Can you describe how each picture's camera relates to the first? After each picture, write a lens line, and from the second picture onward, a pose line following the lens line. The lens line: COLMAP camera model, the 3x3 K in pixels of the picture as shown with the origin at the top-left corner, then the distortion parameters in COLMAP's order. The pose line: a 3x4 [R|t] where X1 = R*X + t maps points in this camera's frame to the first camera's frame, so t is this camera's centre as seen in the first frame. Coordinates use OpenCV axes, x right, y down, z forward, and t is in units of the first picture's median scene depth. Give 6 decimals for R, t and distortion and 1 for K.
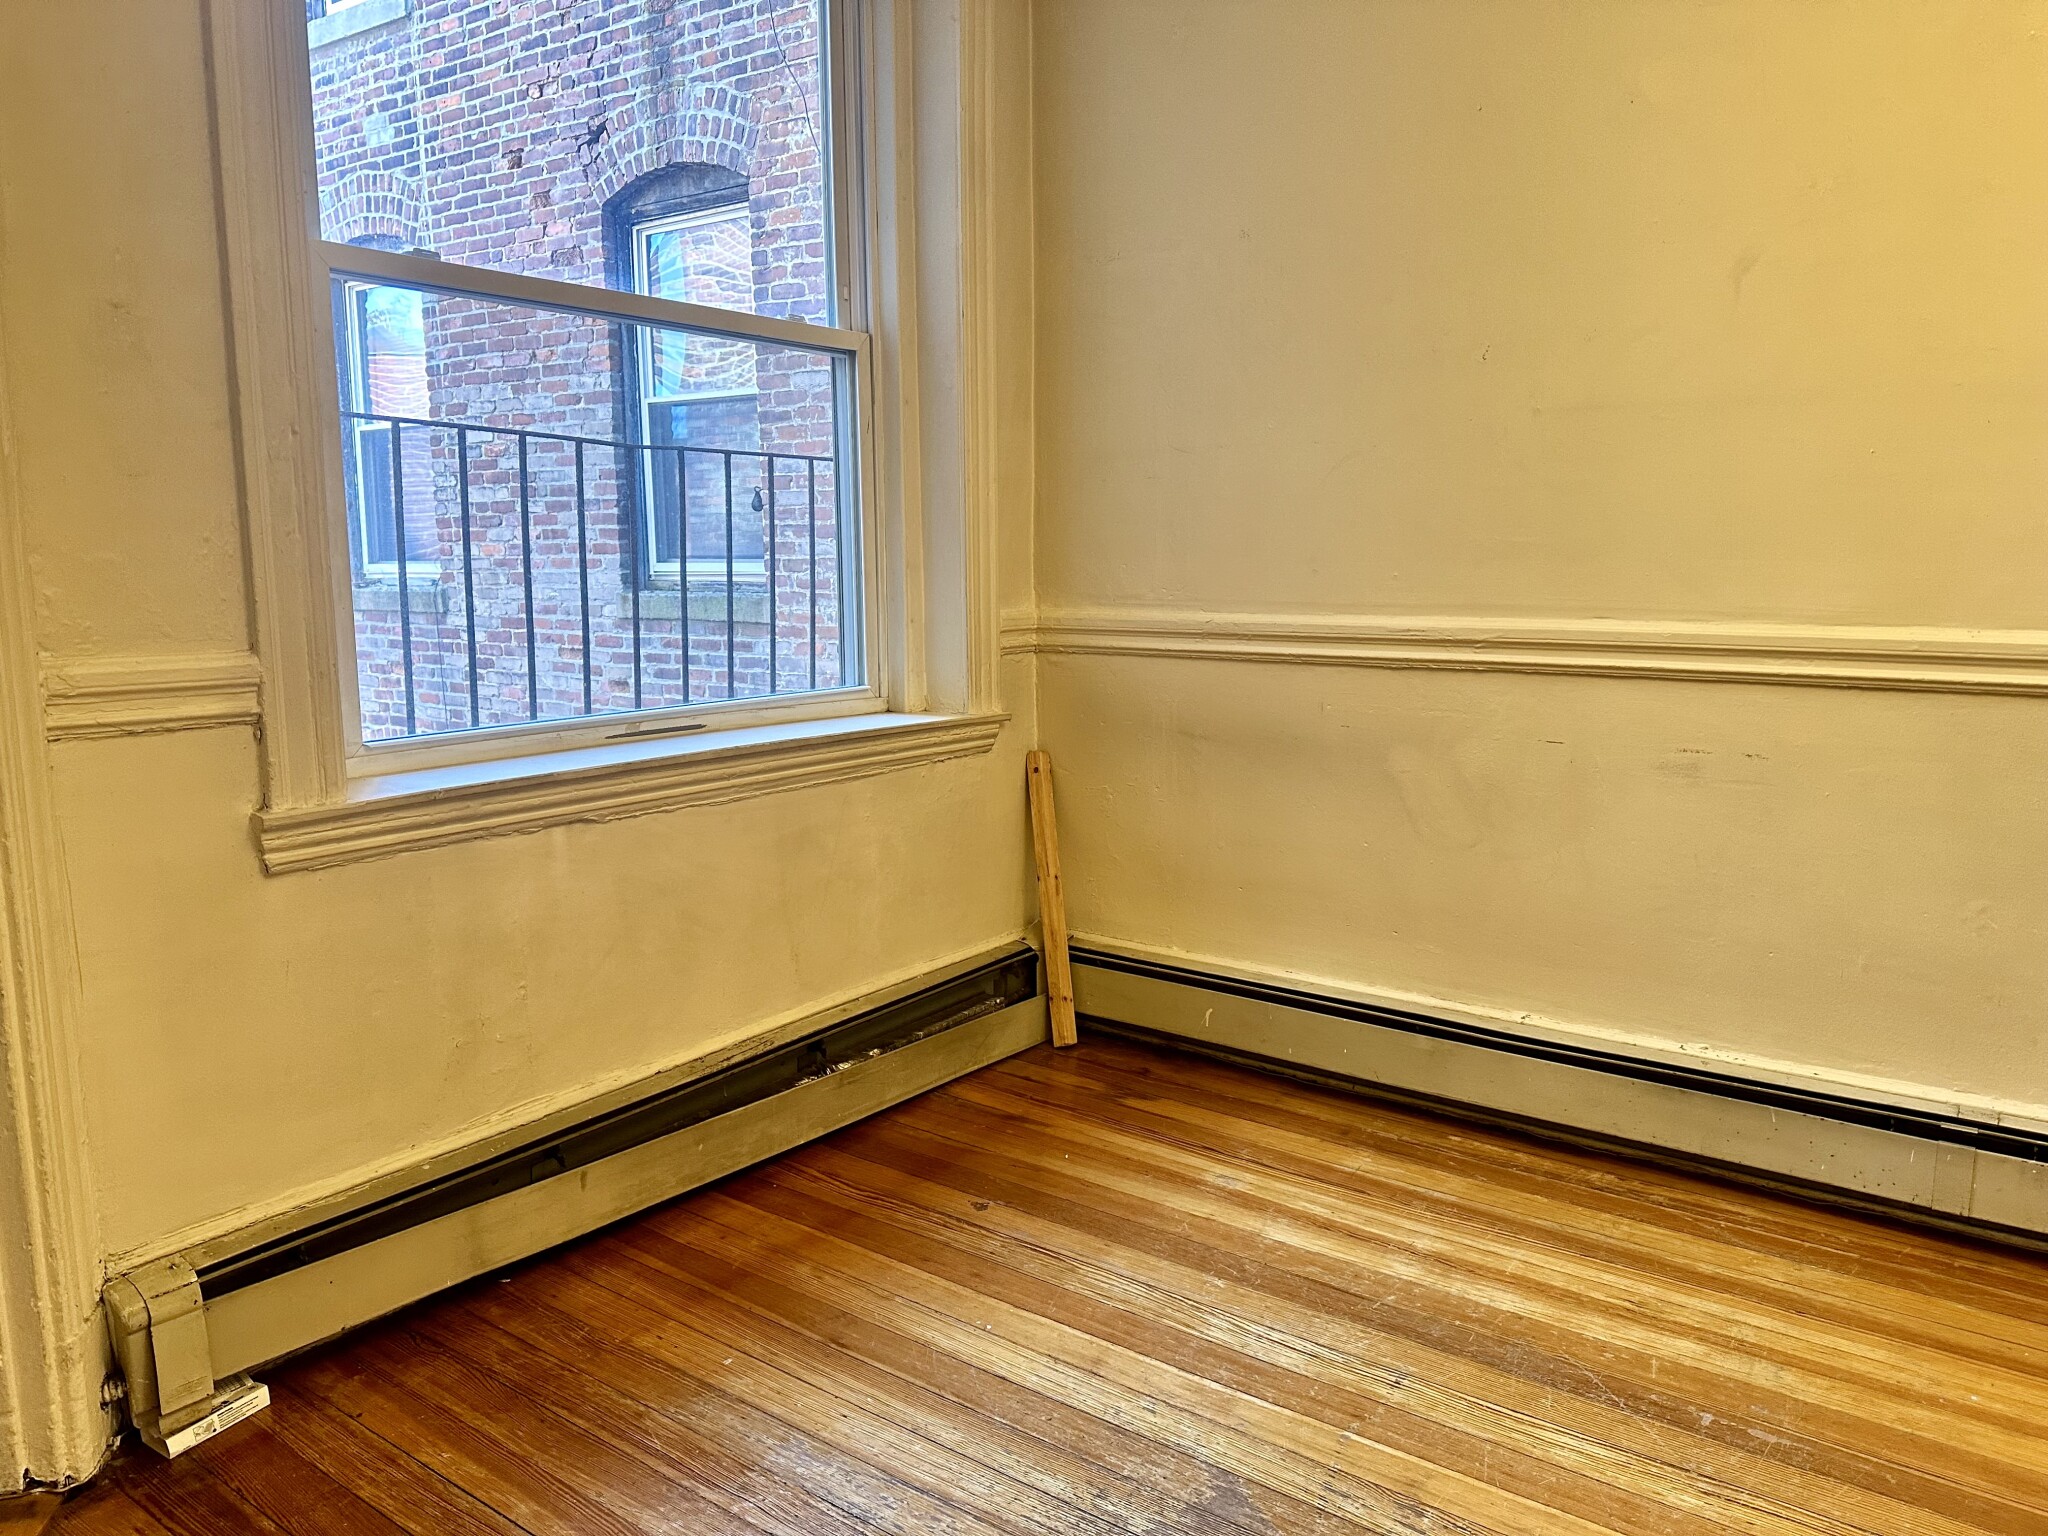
lens RADIAL K [[1440.4, 0, 1021.2], [0, 1440.4, 764.0], [0, 0, 1]] dist [0.015213, -0.021815]
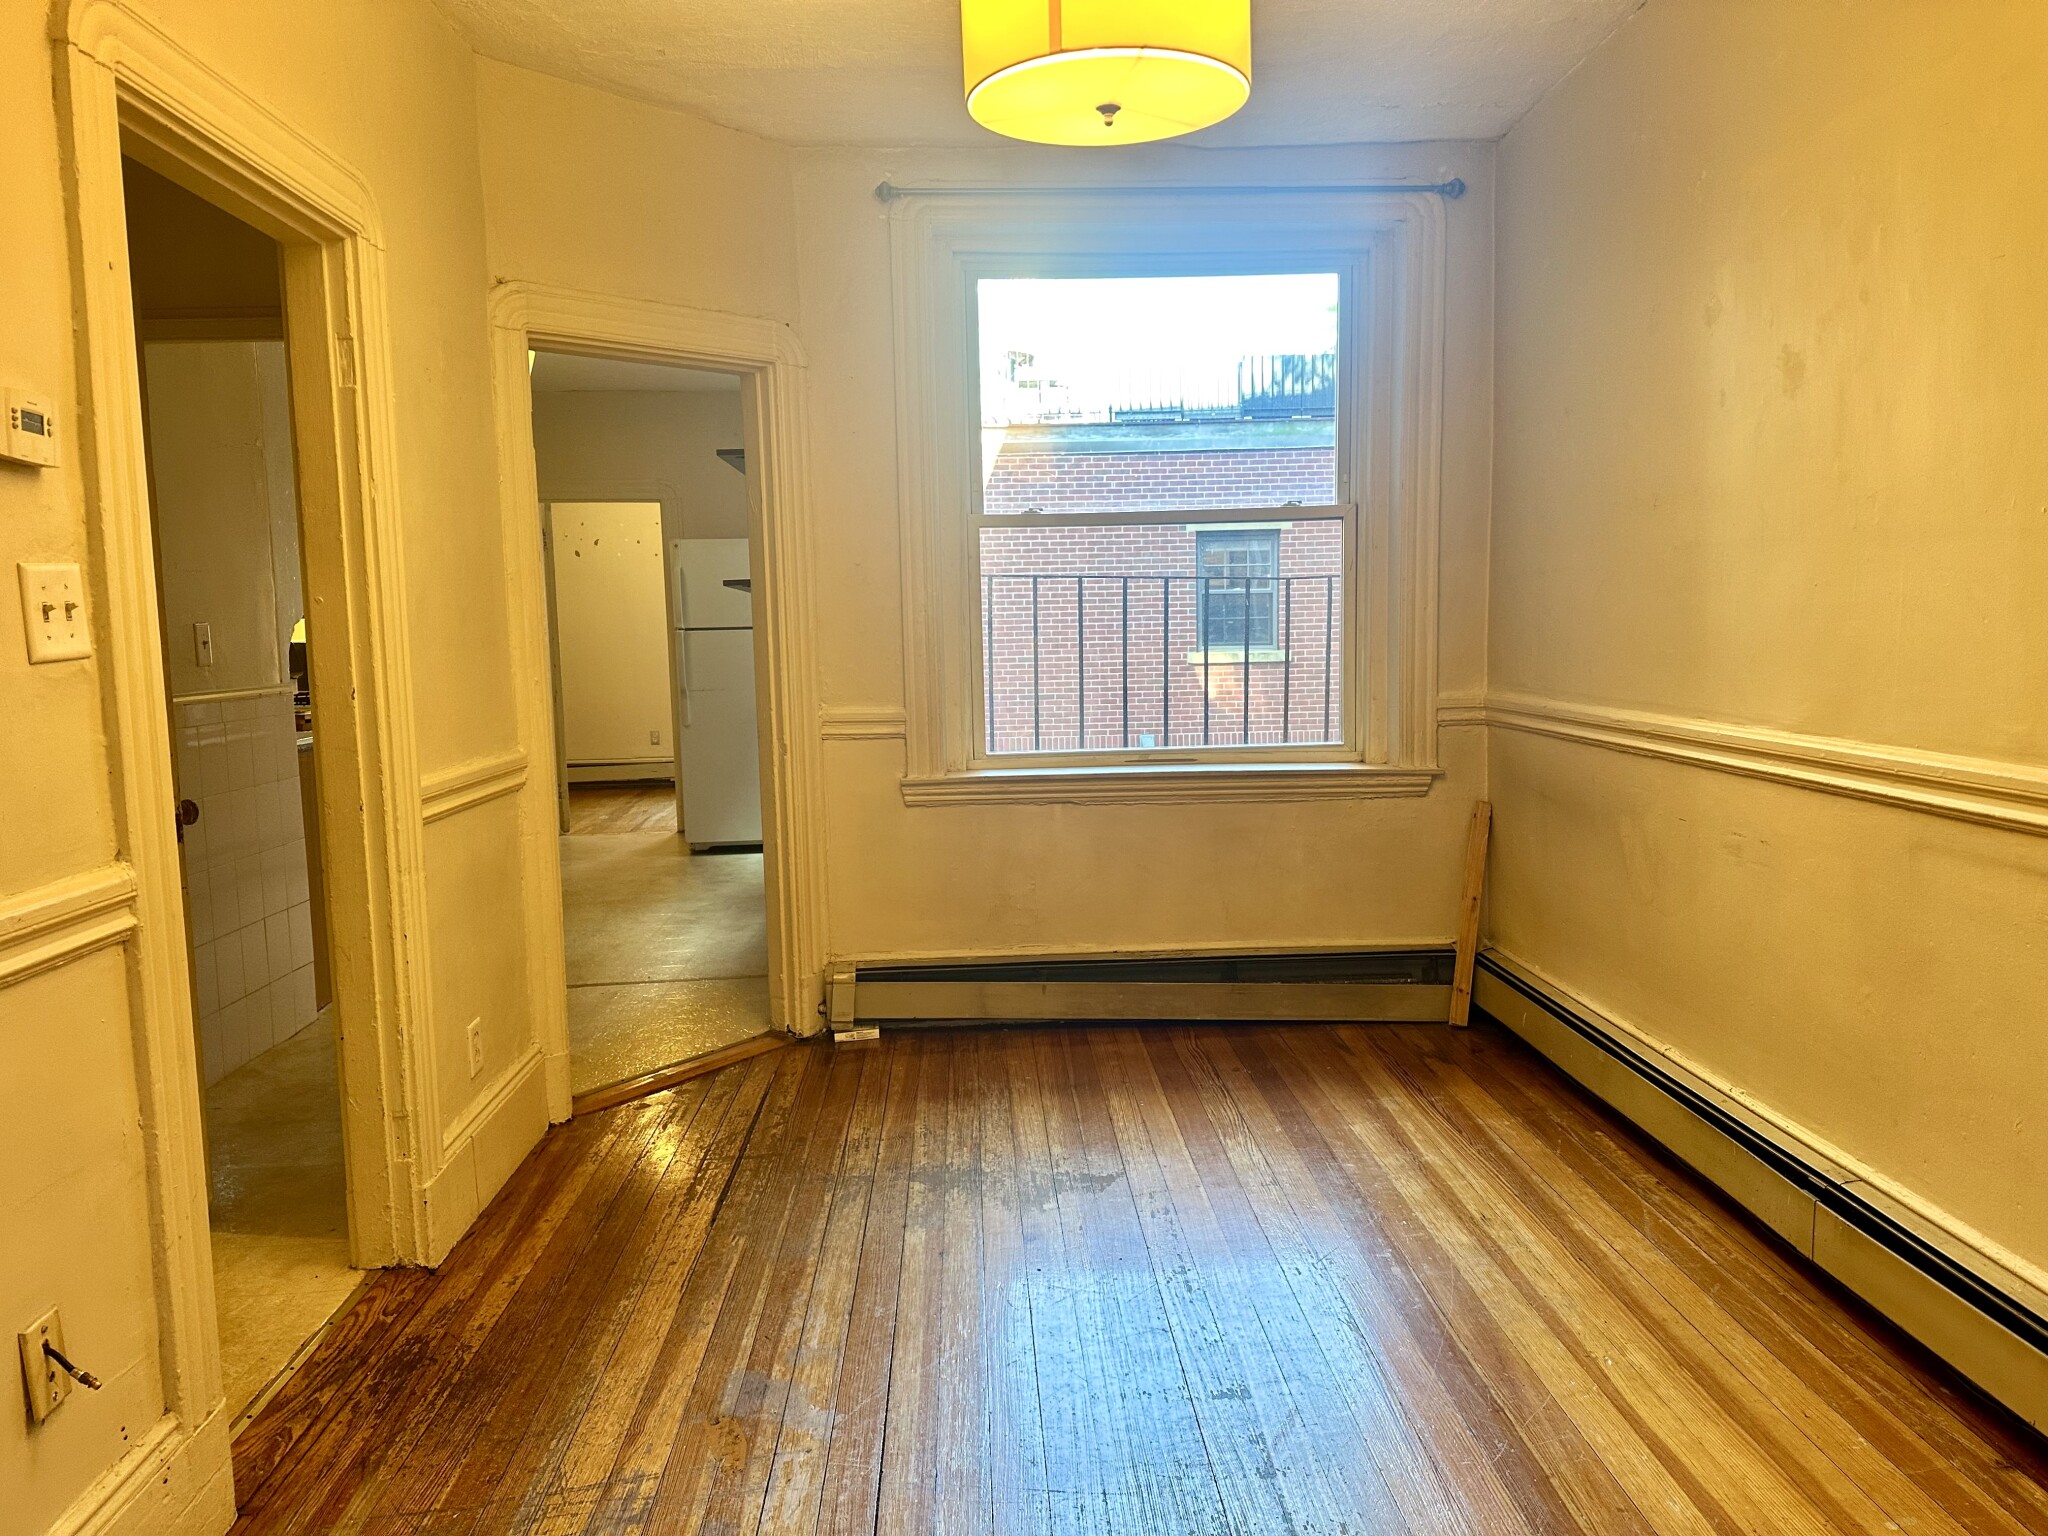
lens RADIAL K [[1440.4, 0, 958.3], [0, 1440.4, 764.2], [0, 0, 1]] dist [0.015213, -0.021815]
pose [[0.588137, 0.068419, -0.805862, 1.000744], [-0.094113, 0.995436, 0.015828, -0.023466], [0.803267, 0.066533, 0.591892, -0.196656]]
